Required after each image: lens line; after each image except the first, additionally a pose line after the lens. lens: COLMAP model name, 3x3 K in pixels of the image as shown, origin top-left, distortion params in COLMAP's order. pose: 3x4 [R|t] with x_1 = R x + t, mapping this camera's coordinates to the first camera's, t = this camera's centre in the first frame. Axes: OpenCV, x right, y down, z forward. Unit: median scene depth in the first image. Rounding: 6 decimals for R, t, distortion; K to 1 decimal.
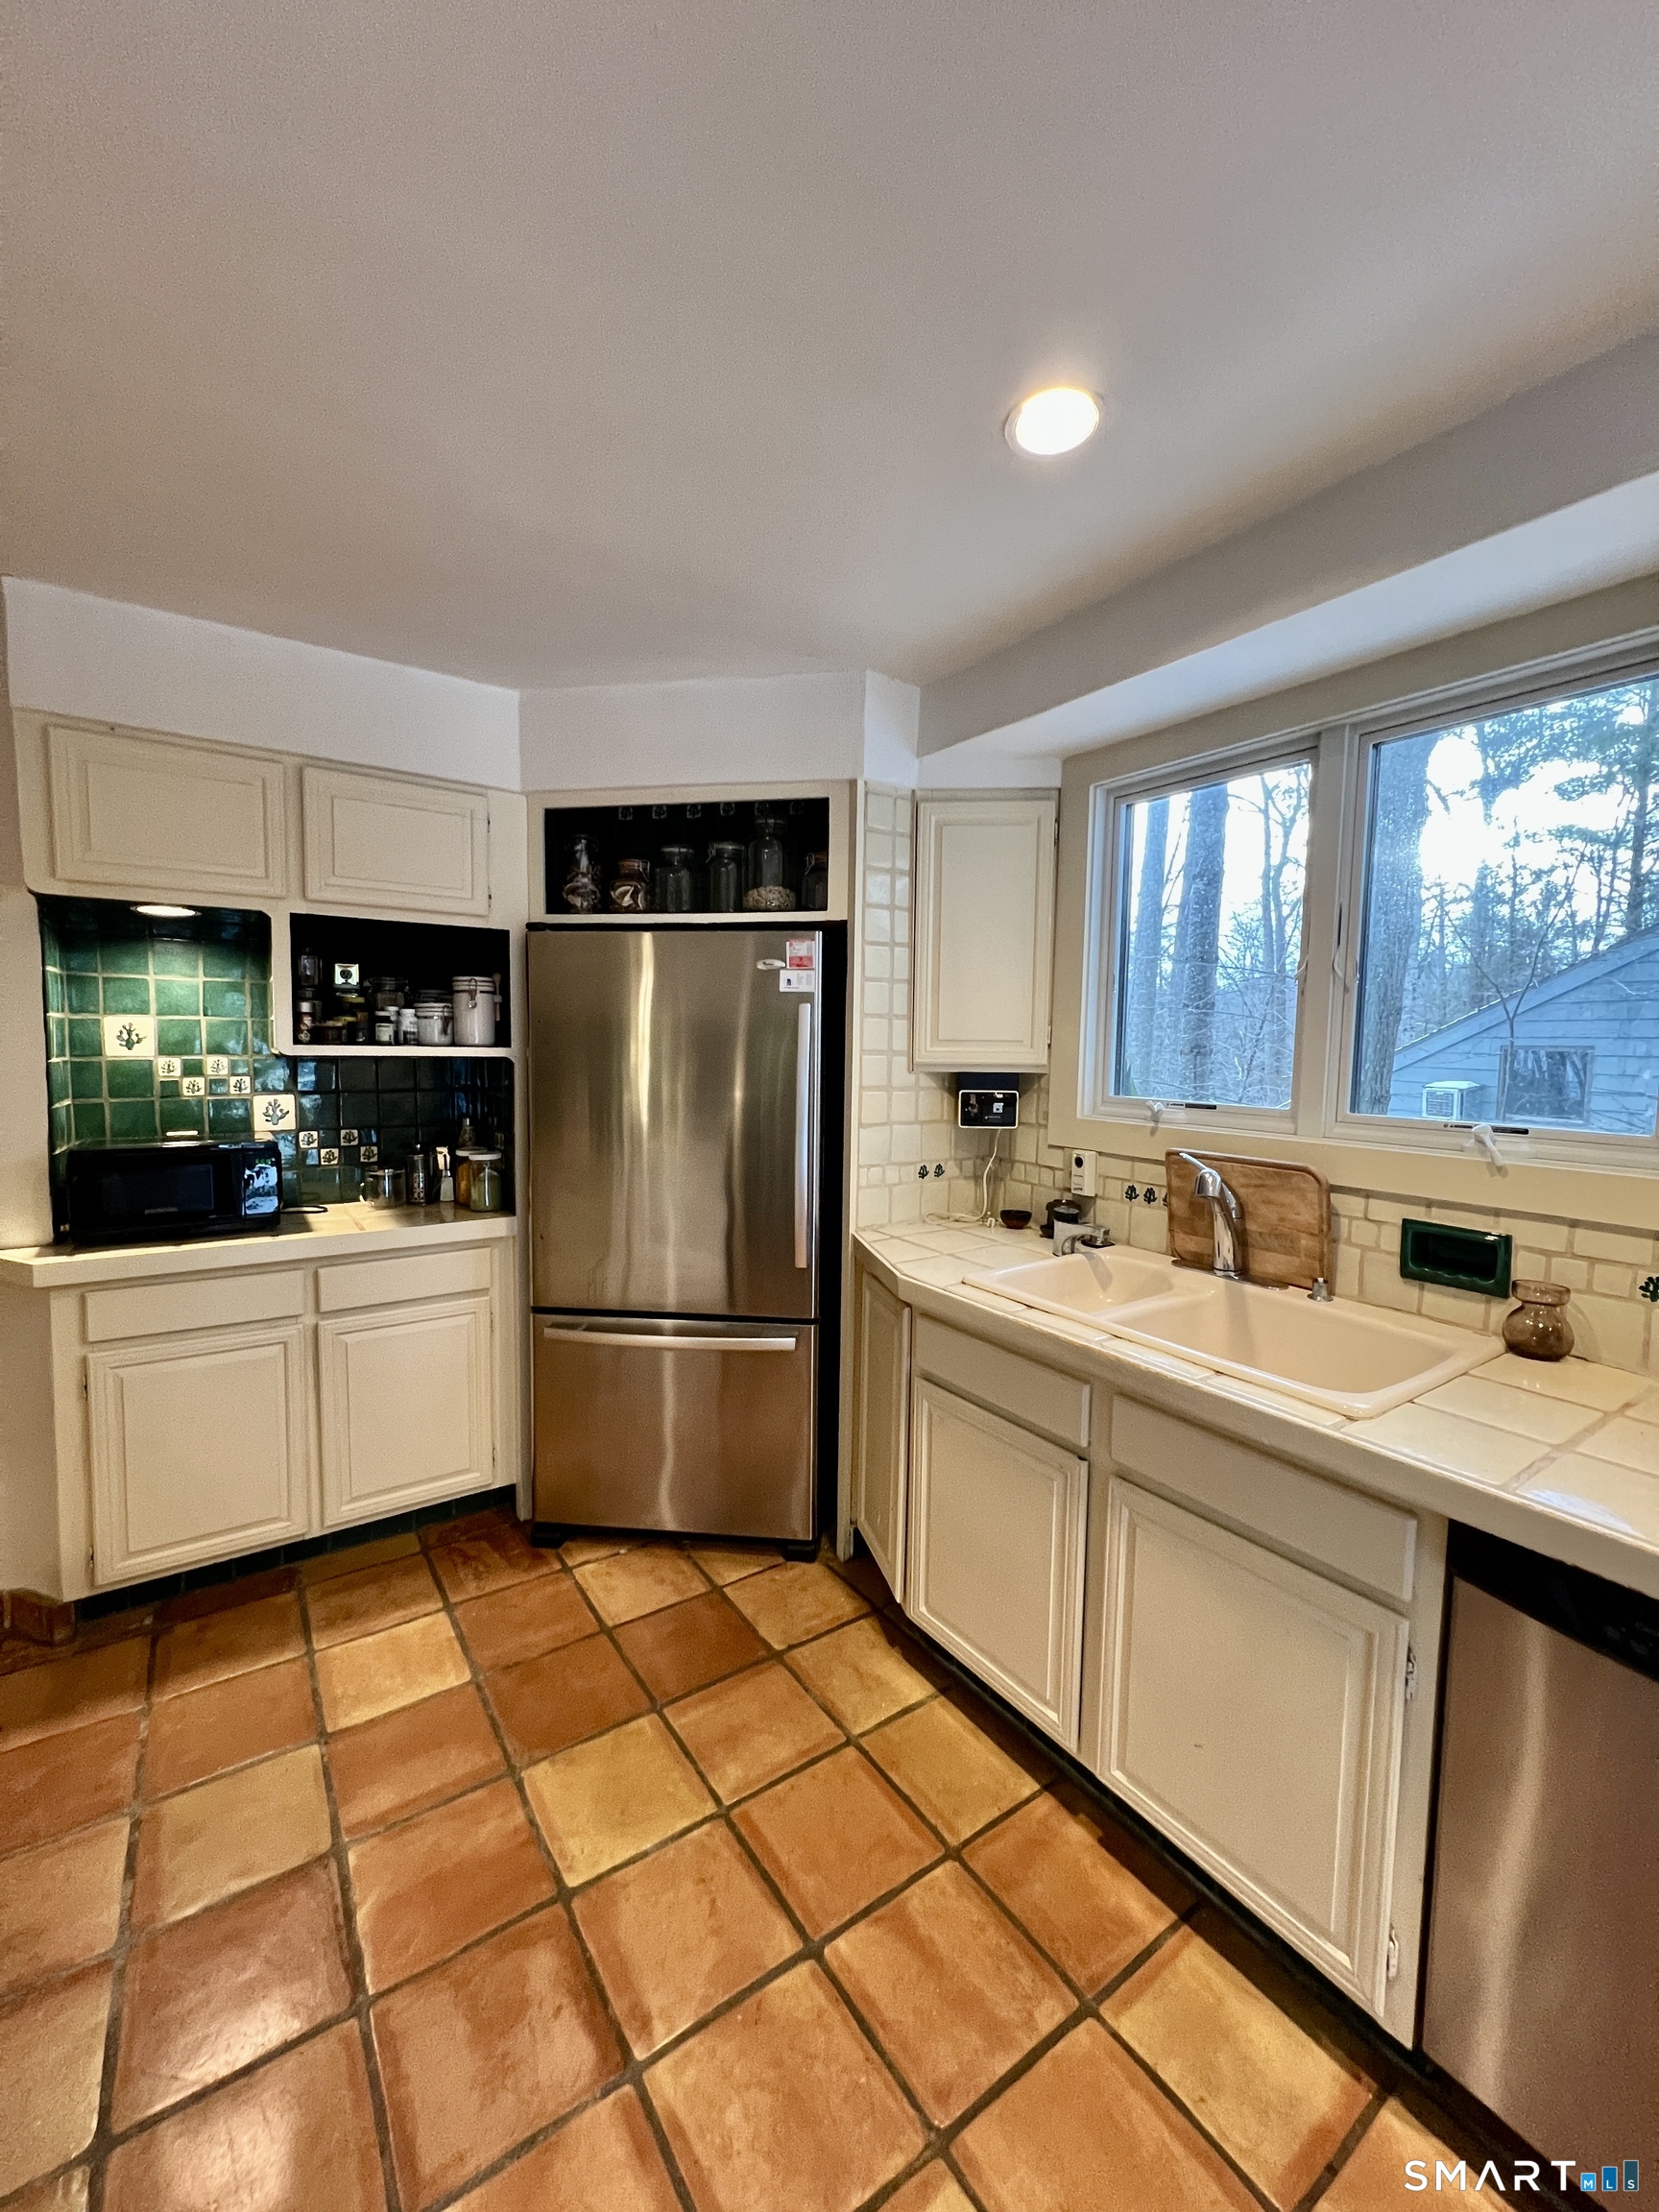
lens RADIAL K [[882.4, 0, 823.7], [0, 882.4, 1105.1], [0, 0, 1]] dist [-0.000779, -0.000098]
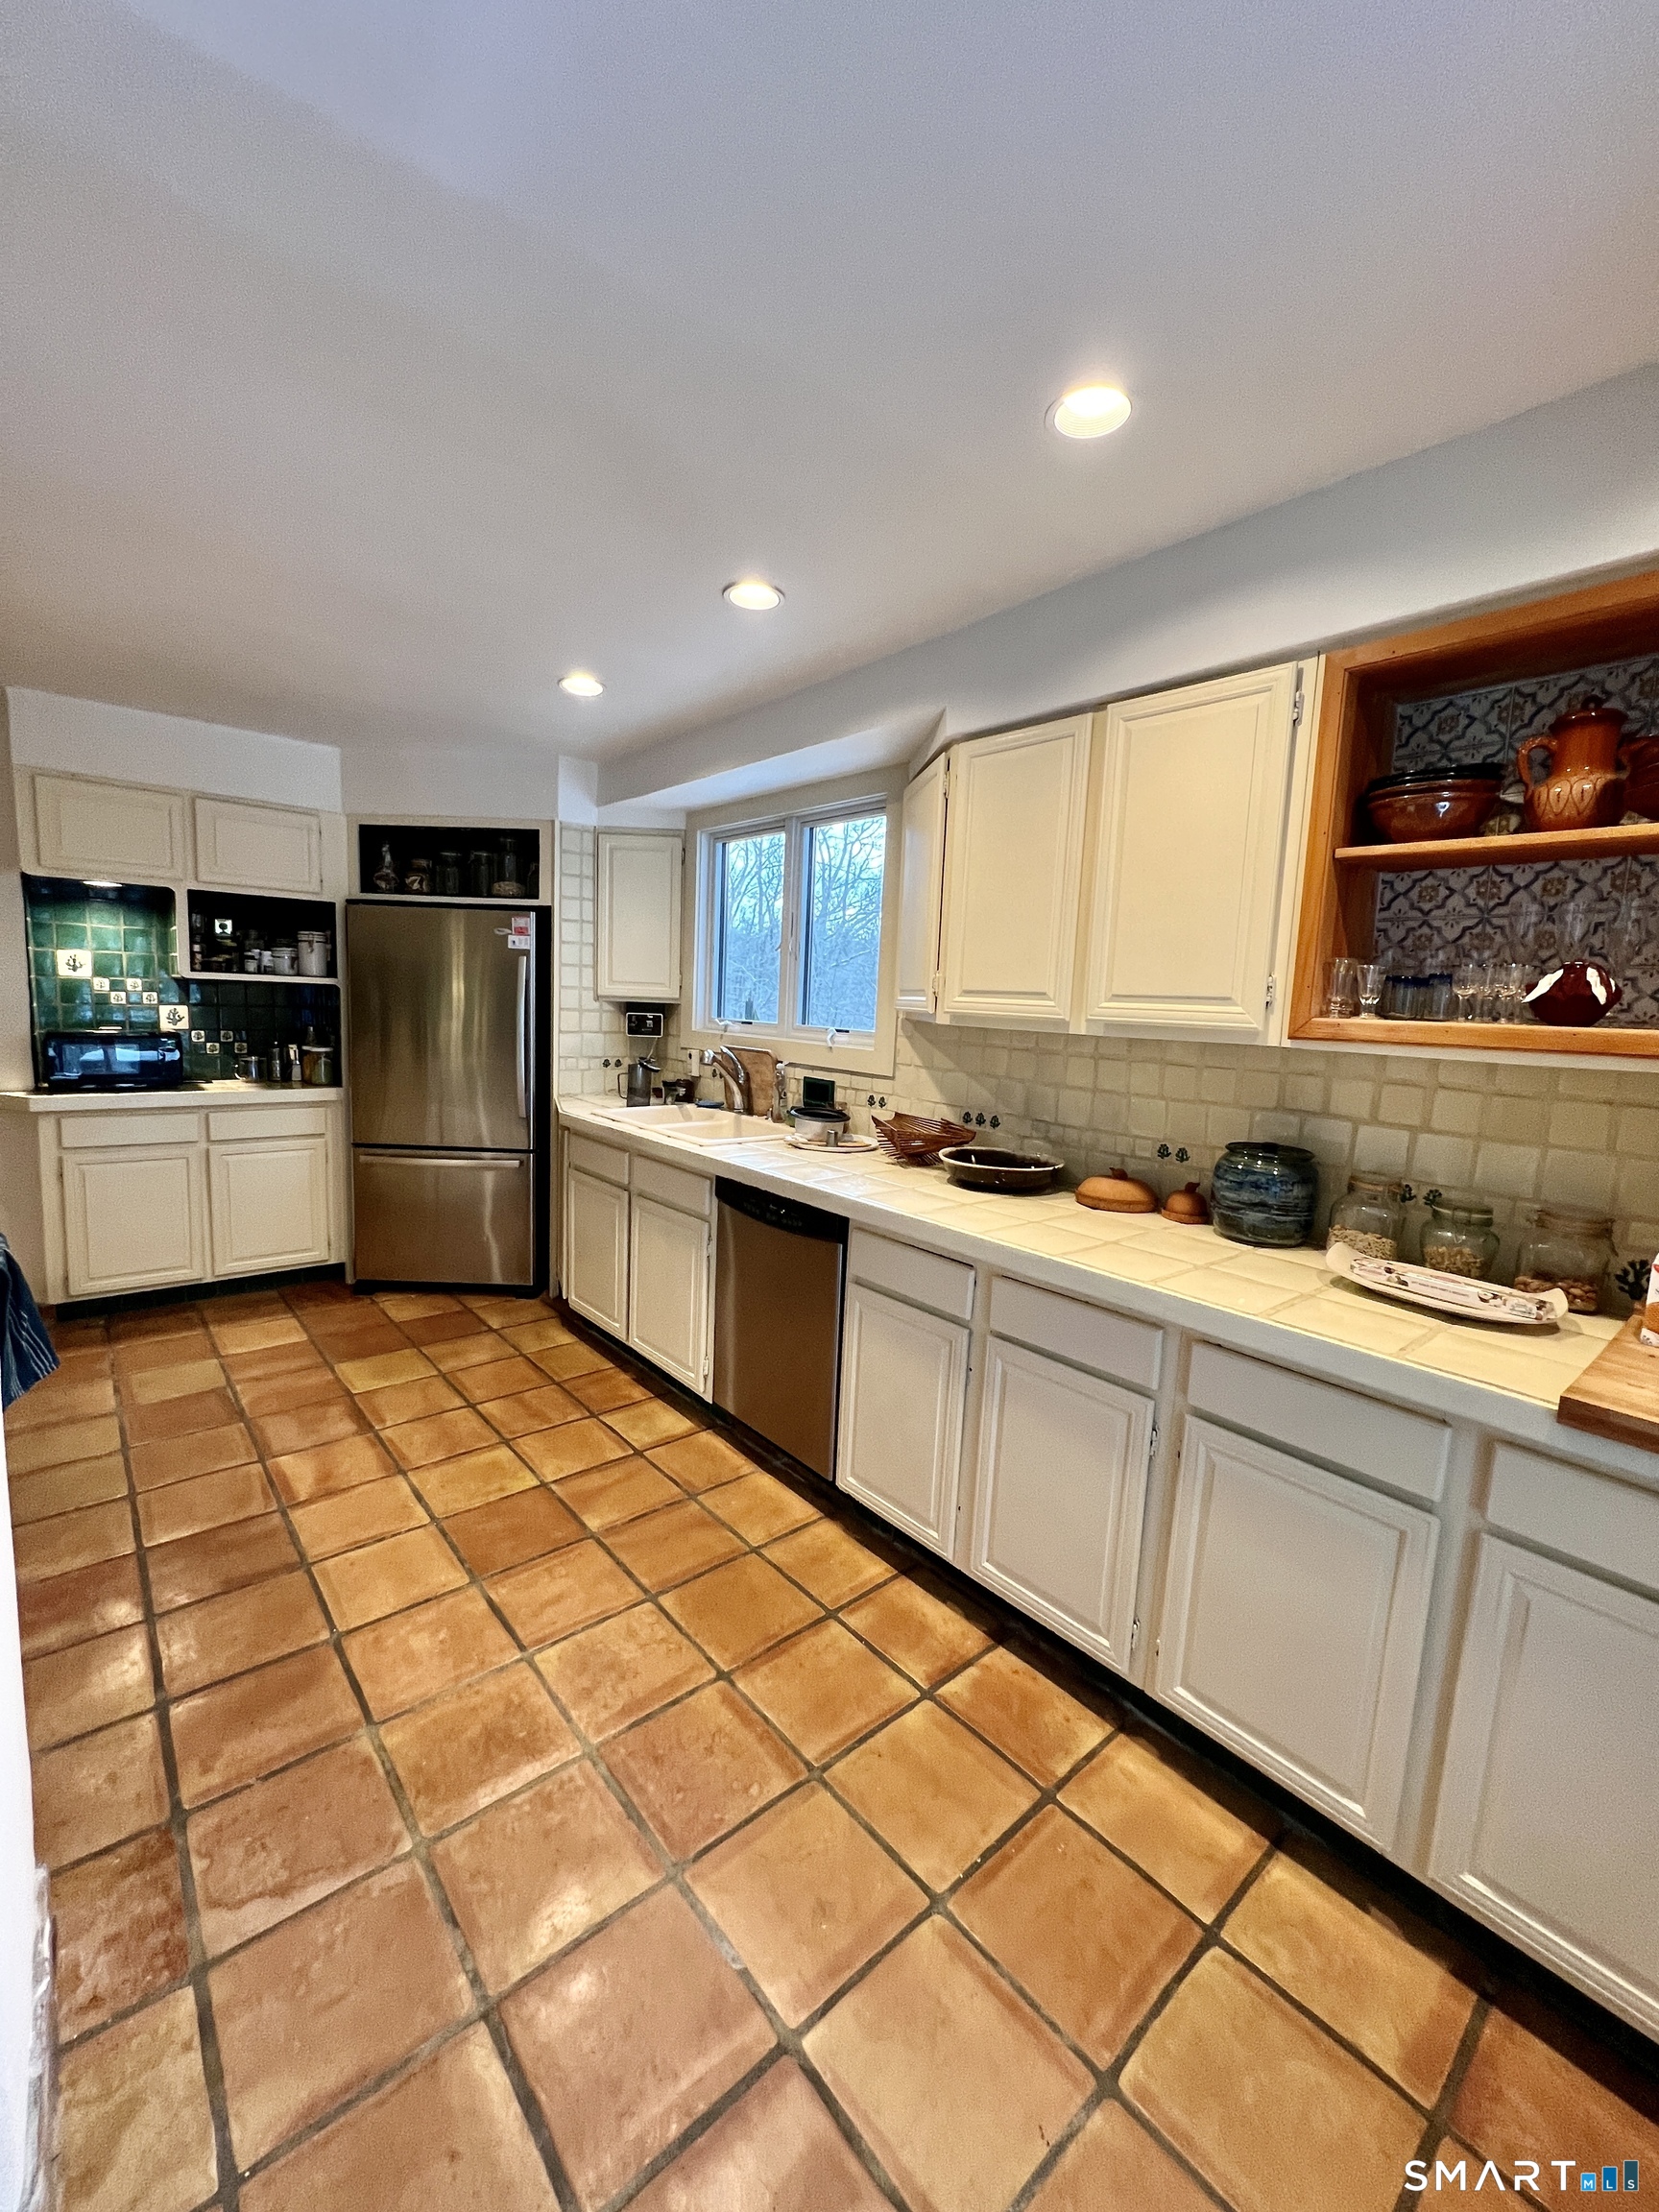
lens RADIAL K [[886.3, 0, 827.2], [0, 886.3, 1105.0], [0, 0, 1]] dist [-0.000222, -0.000085]
pose [[0.993555, 0.013962, 0.112491, 0.395534], [-0.019632, 0.998583, 0.049462, 0.075843], [-0.111641, -0.051351, 0.992421, -0.788759]]
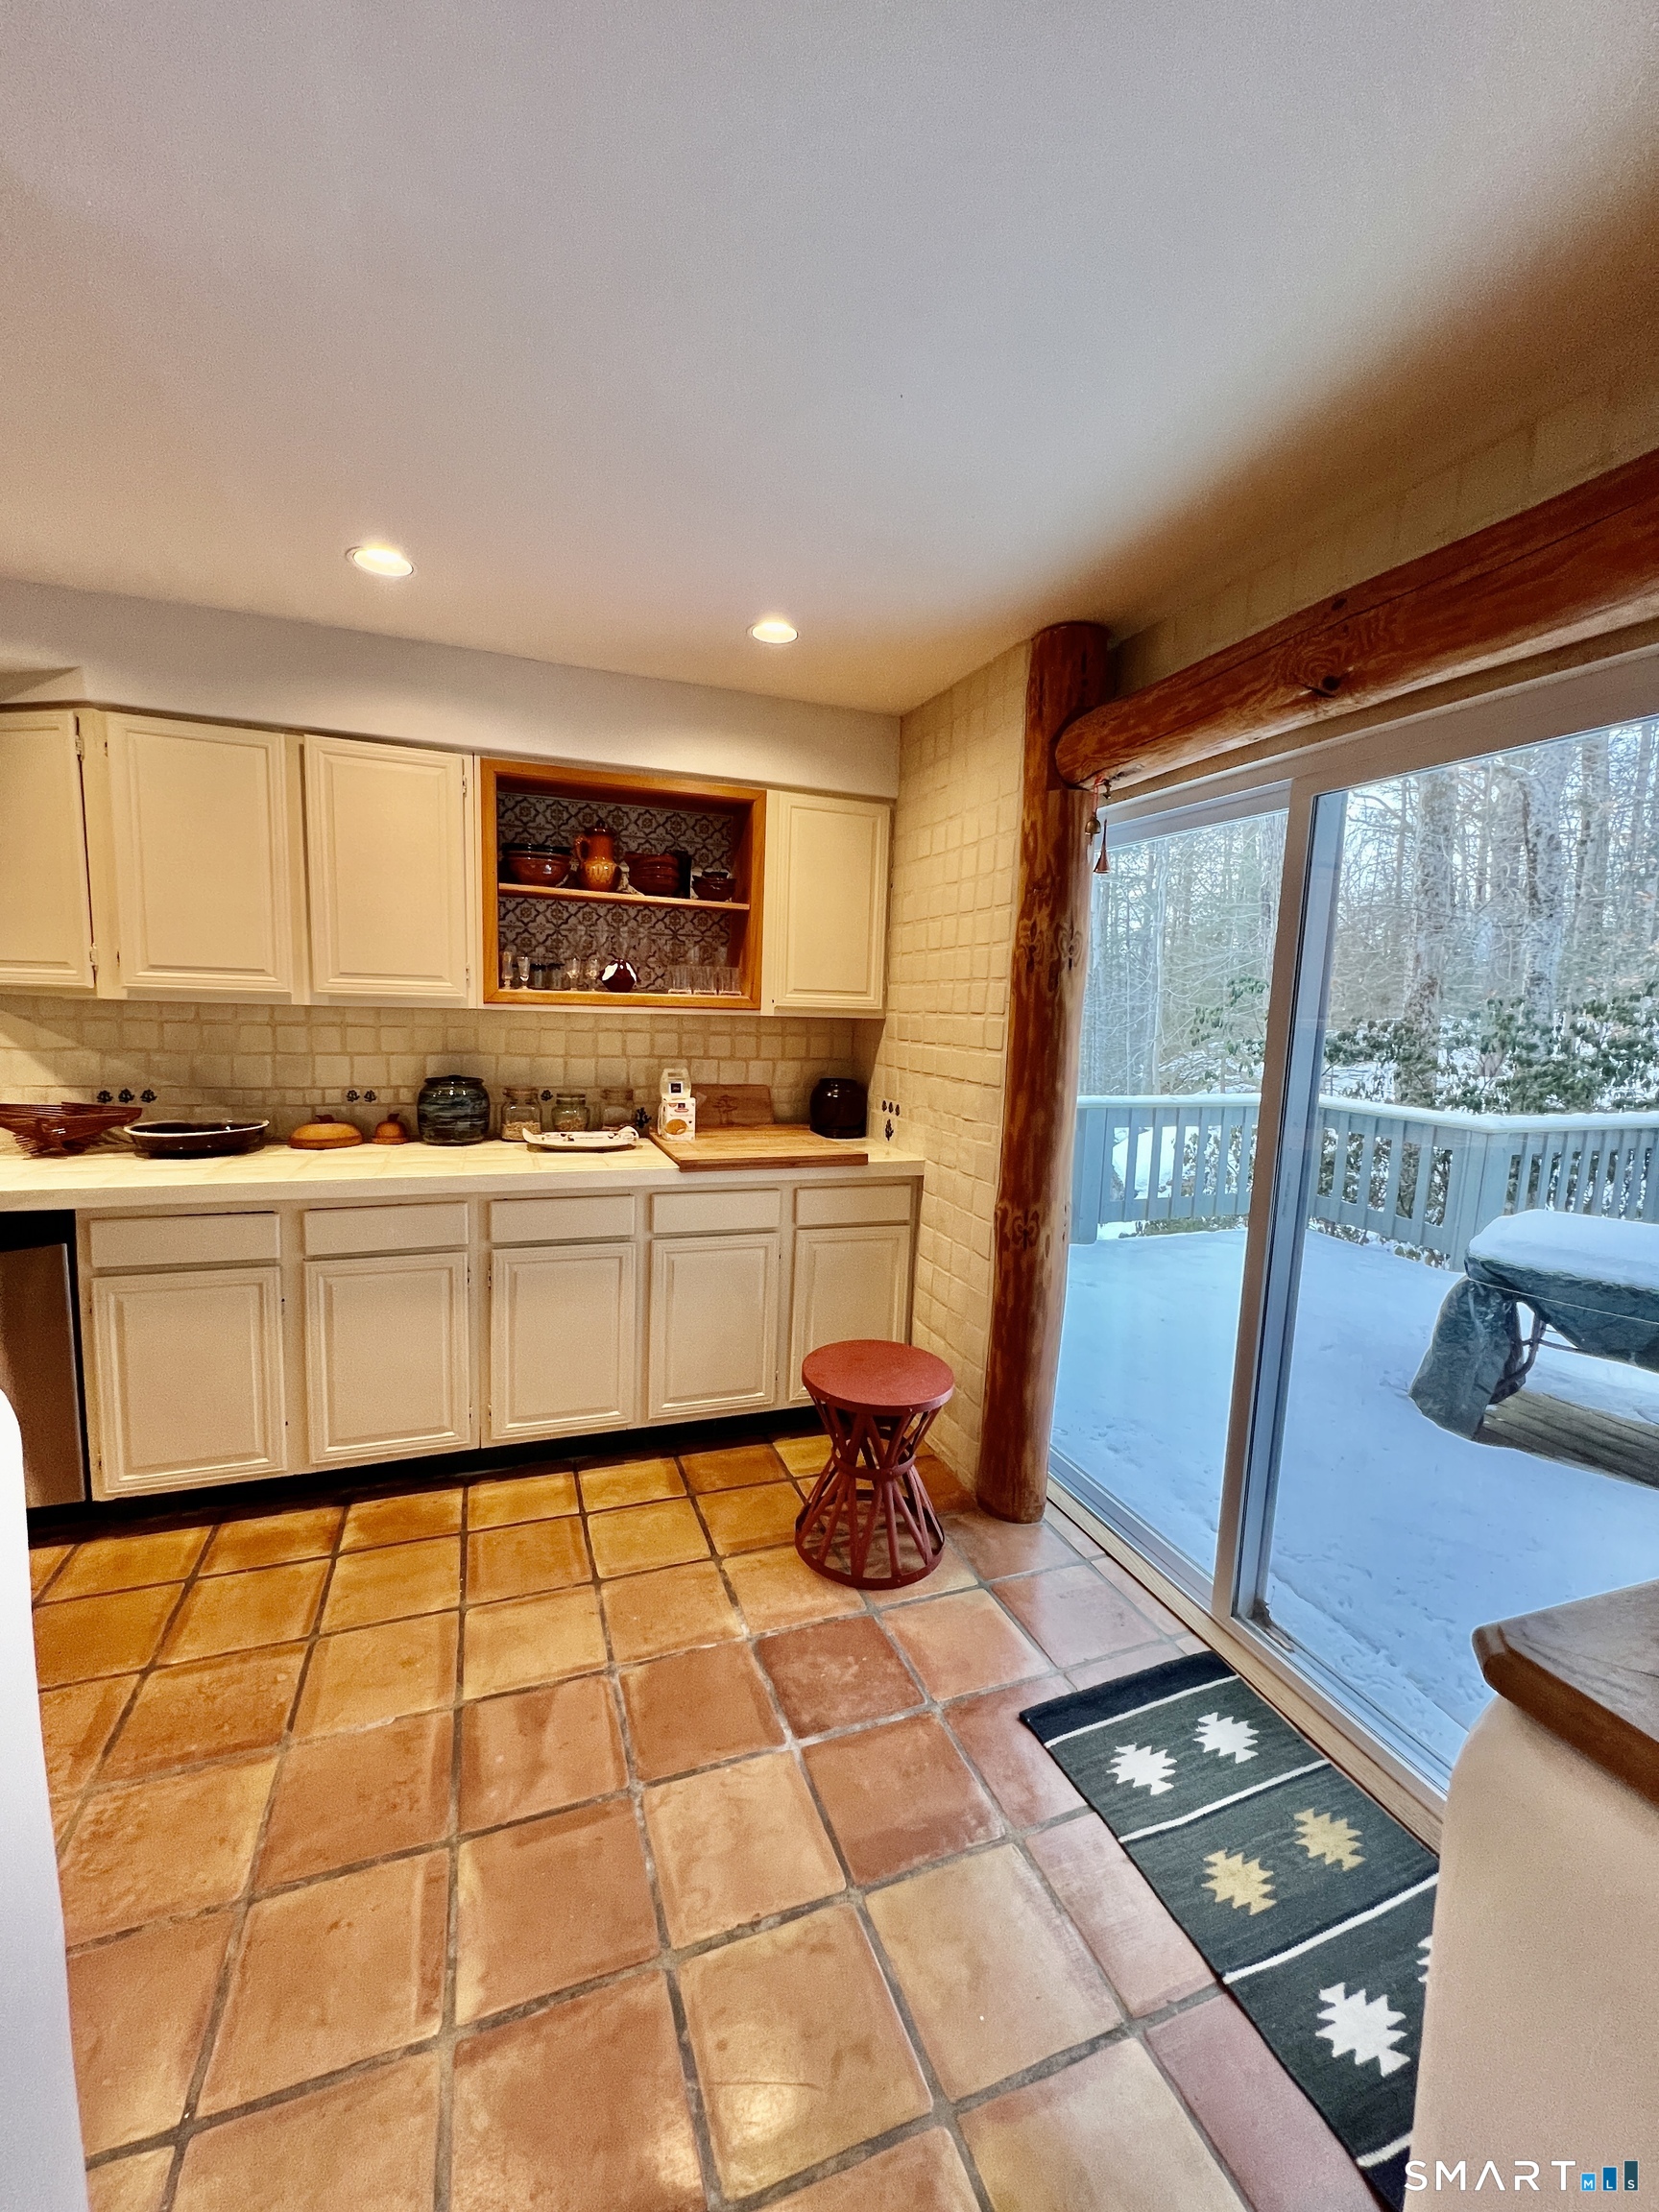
lens RADIAL K [[886.3, 0, 826.6], [0, 886.3, 1104.8], [0, 0, 1]] dist [-0.000222, -0.000085]
pose [[0.232486, -0.119699, 0.965206, -0.224693], [0.040807, 0.992724, 0.113282, 0.067041], [-0.971743, 0.013051, 0.235679, -0.789533]]
